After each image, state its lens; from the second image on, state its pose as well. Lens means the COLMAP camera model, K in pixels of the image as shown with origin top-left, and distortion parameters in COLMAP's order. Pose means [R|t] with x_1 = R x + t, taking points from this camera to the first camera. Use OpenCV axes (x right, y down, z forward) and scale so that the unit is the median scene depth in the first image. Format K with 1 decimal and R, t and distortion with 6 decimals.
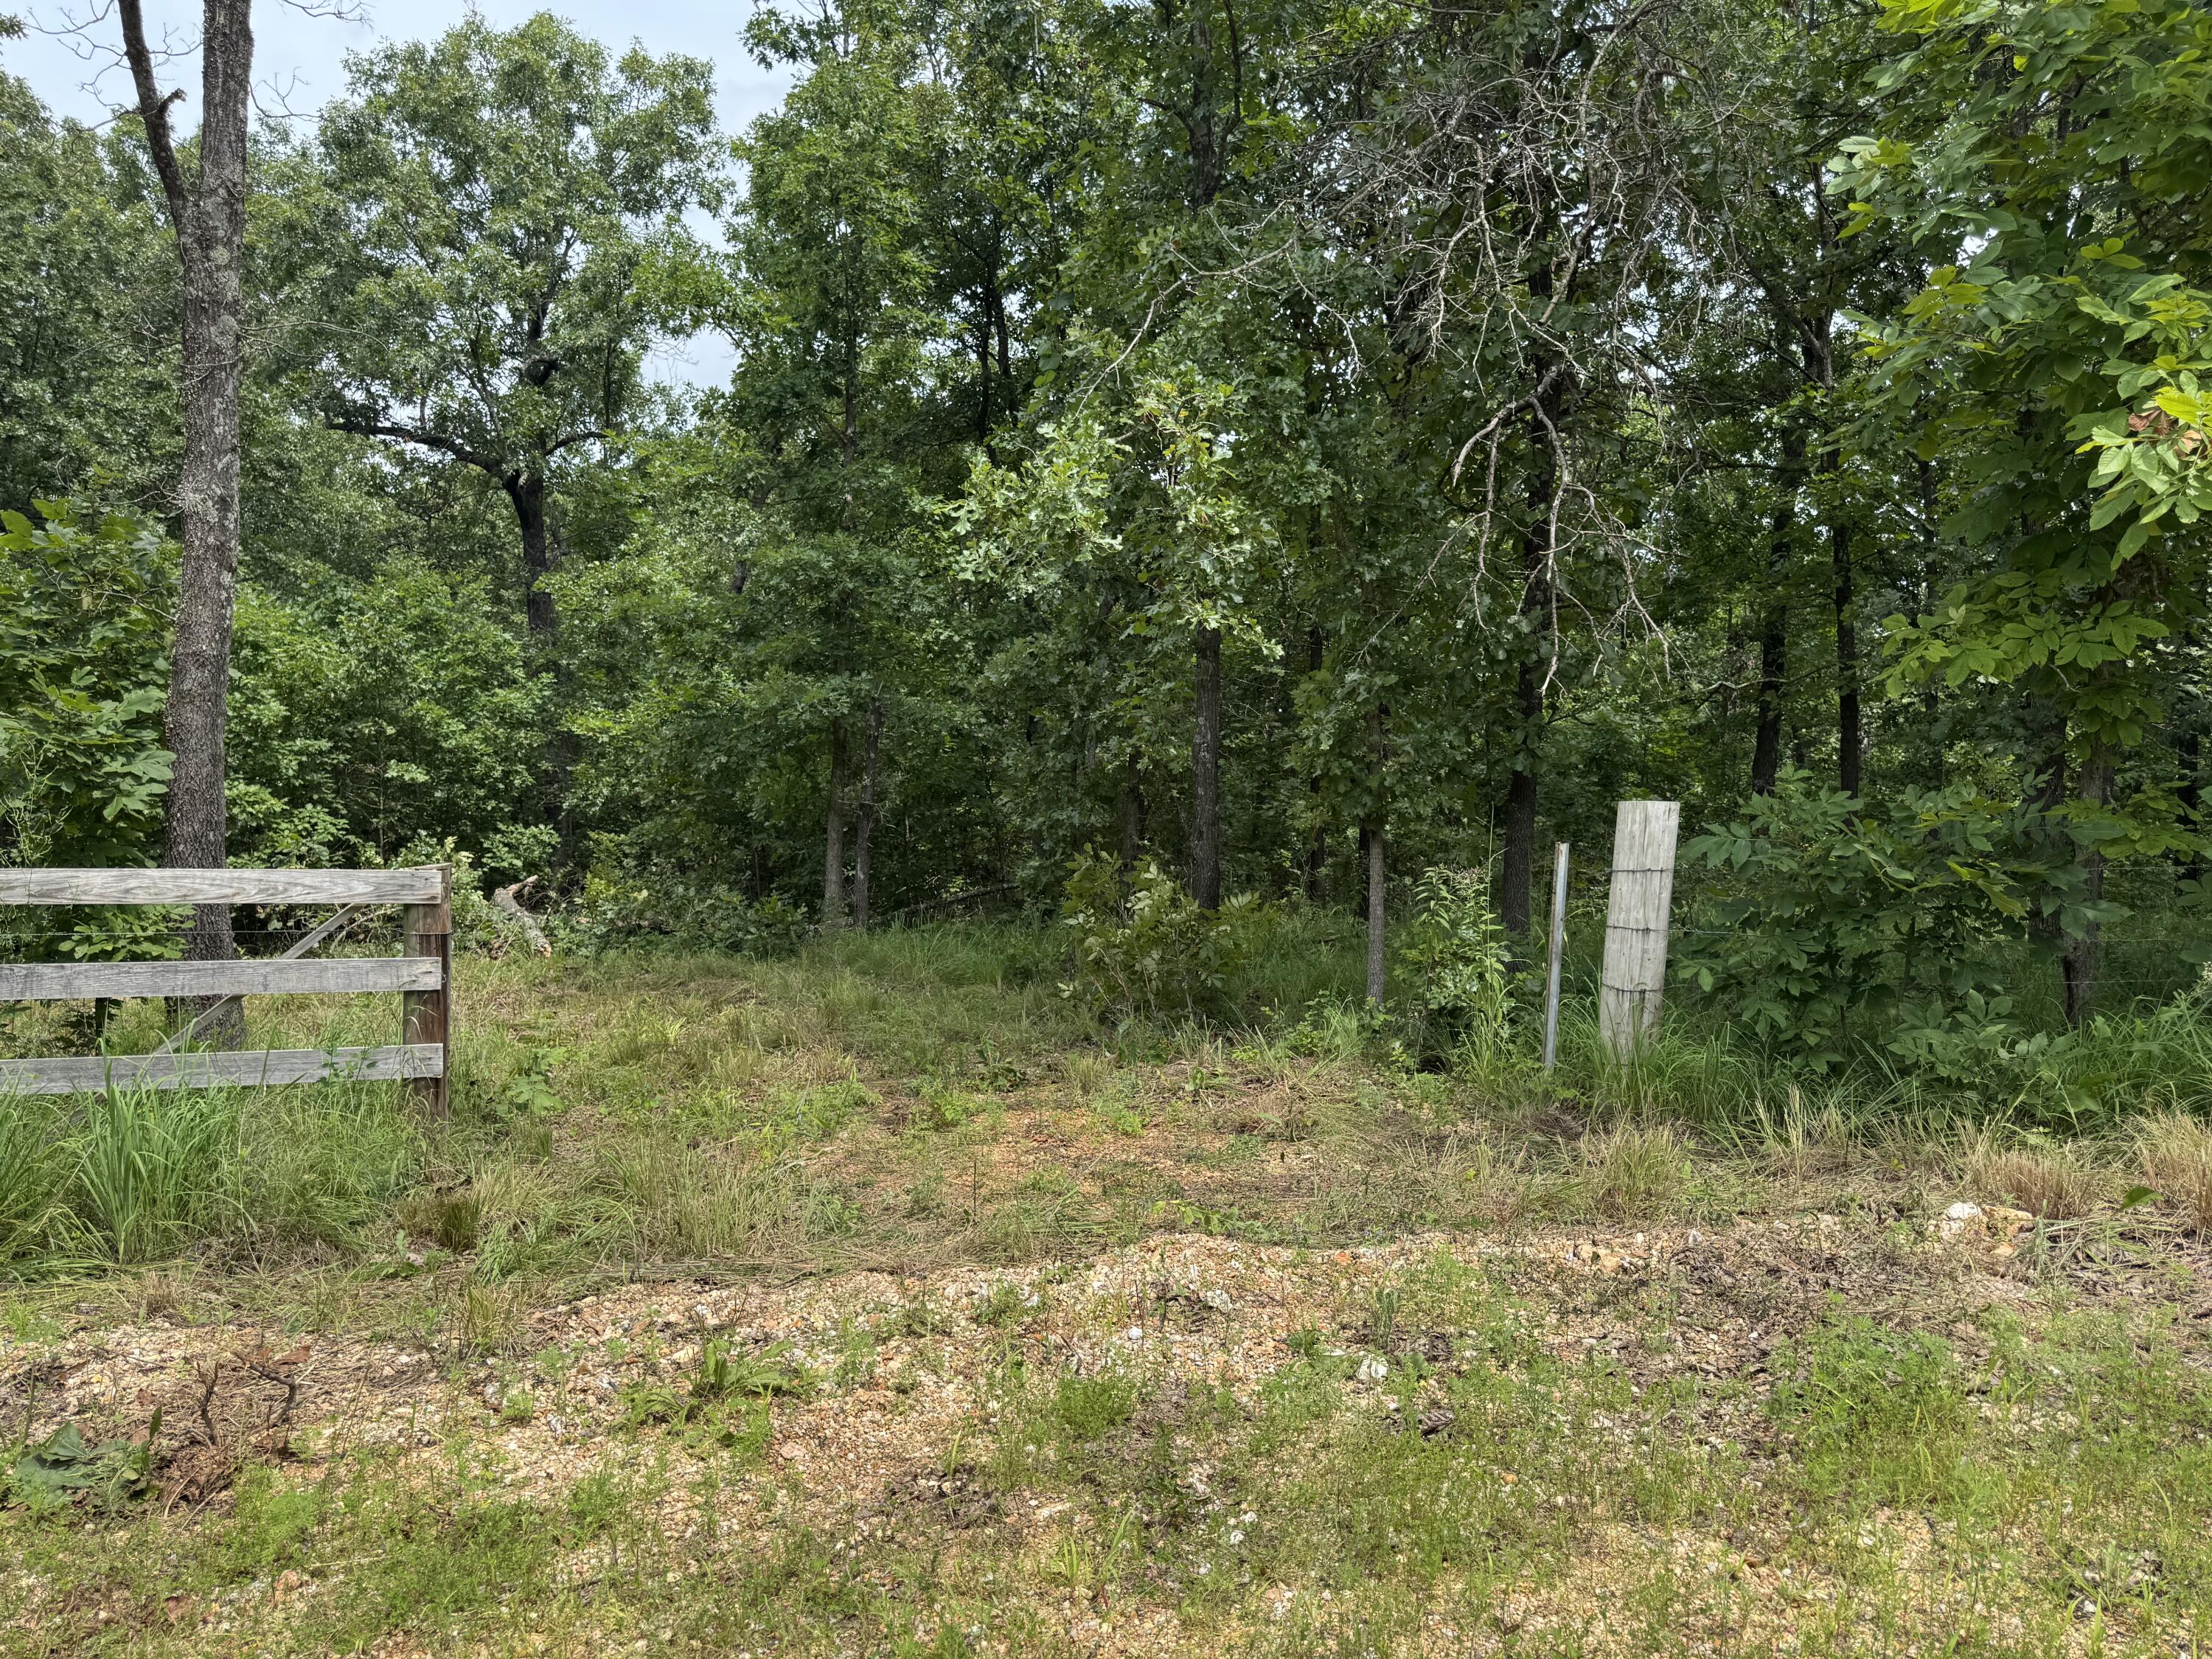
lens RADIAL K [[1549.4, 0, 1106.0], [0, 1549.4, 829.5], [0, 0, 1]] dist [0.004386, 0.001014]
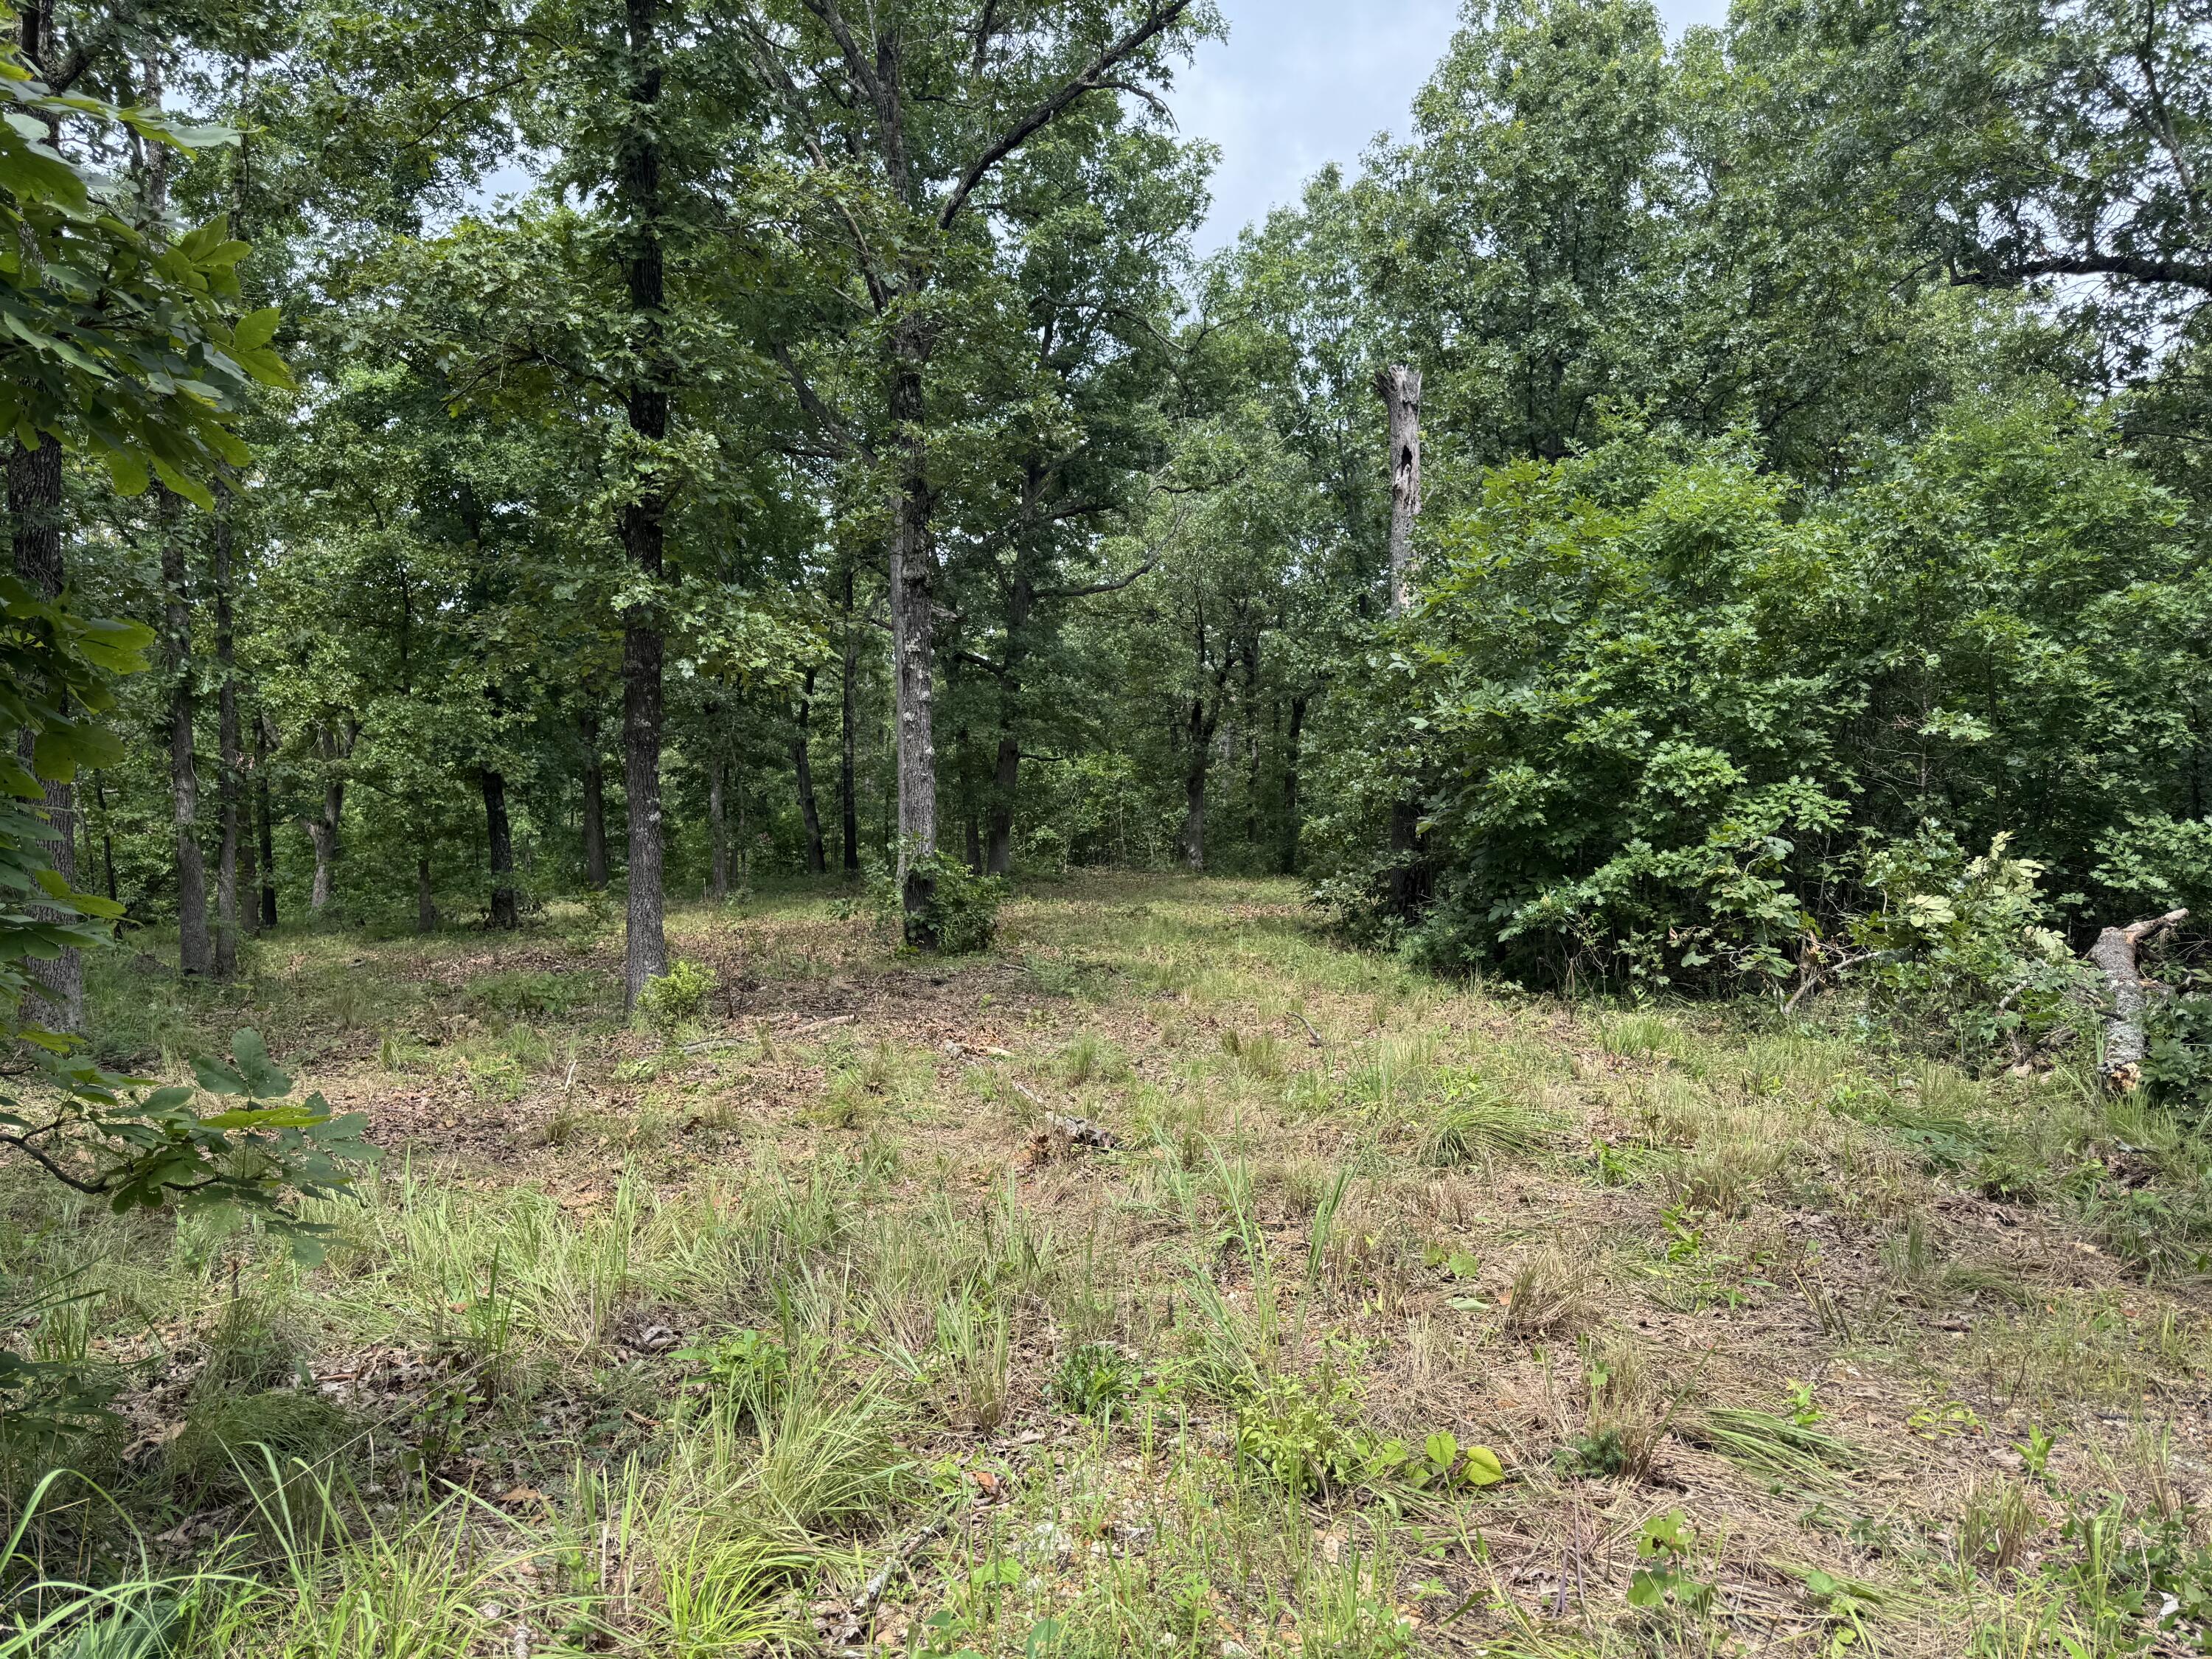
lens RADIAL K [[1549.4, 0, 1106.0], [0, 1549.4, 829.5], [0, 0, 1]] dist [0.004386, 0.001014]
pose [[0.518894, 0.028917, -0.854349, -0.096620], [-0.026159, 0.999497, 0.017942, 0.001863], [0.854438, 0.013039, 0.519389, 0.388661]]
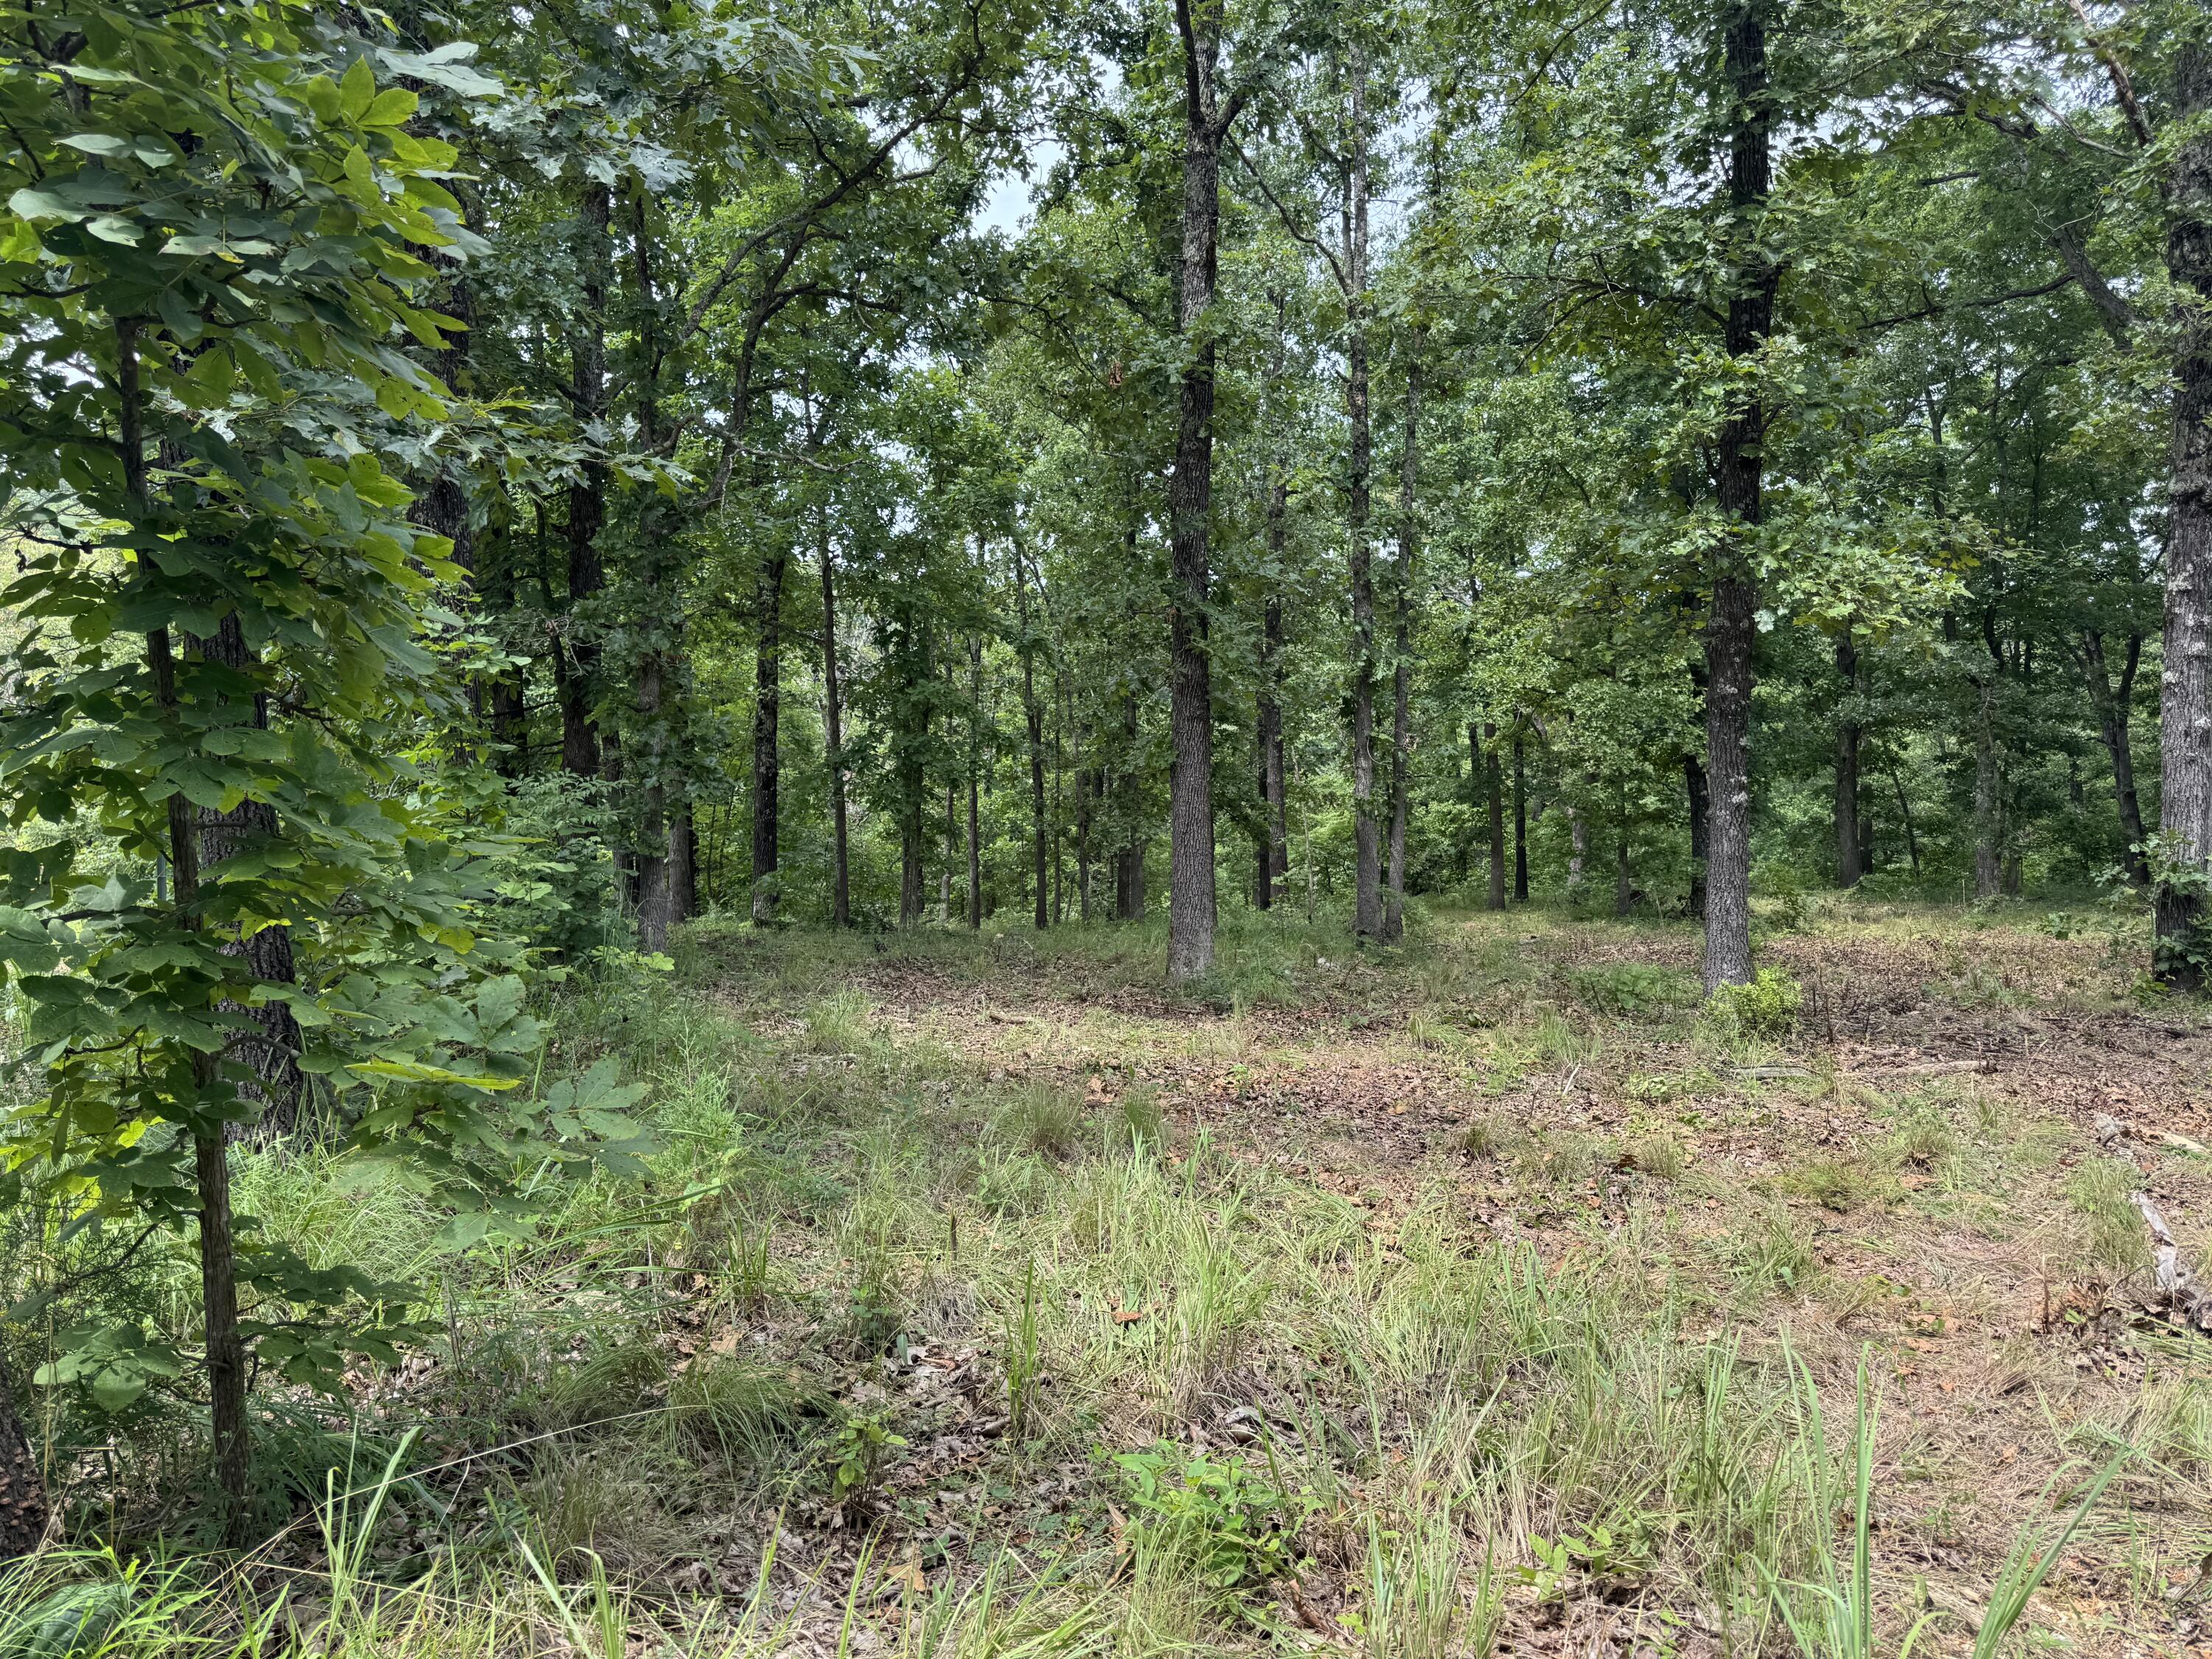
lens RADIAL K [[1508.8, 0, 1106.0], [0, 1508.8, 829.5], [0, 0, 1]] dist [0.039809, -0.094386]
pose [[-0.295913, 0.037900, -0.954463, -0.201403], [-0.034605, 0.998131, 0.050363, 0.006801], [0.954588, 0.047932, -0.294048, 0.585081]]
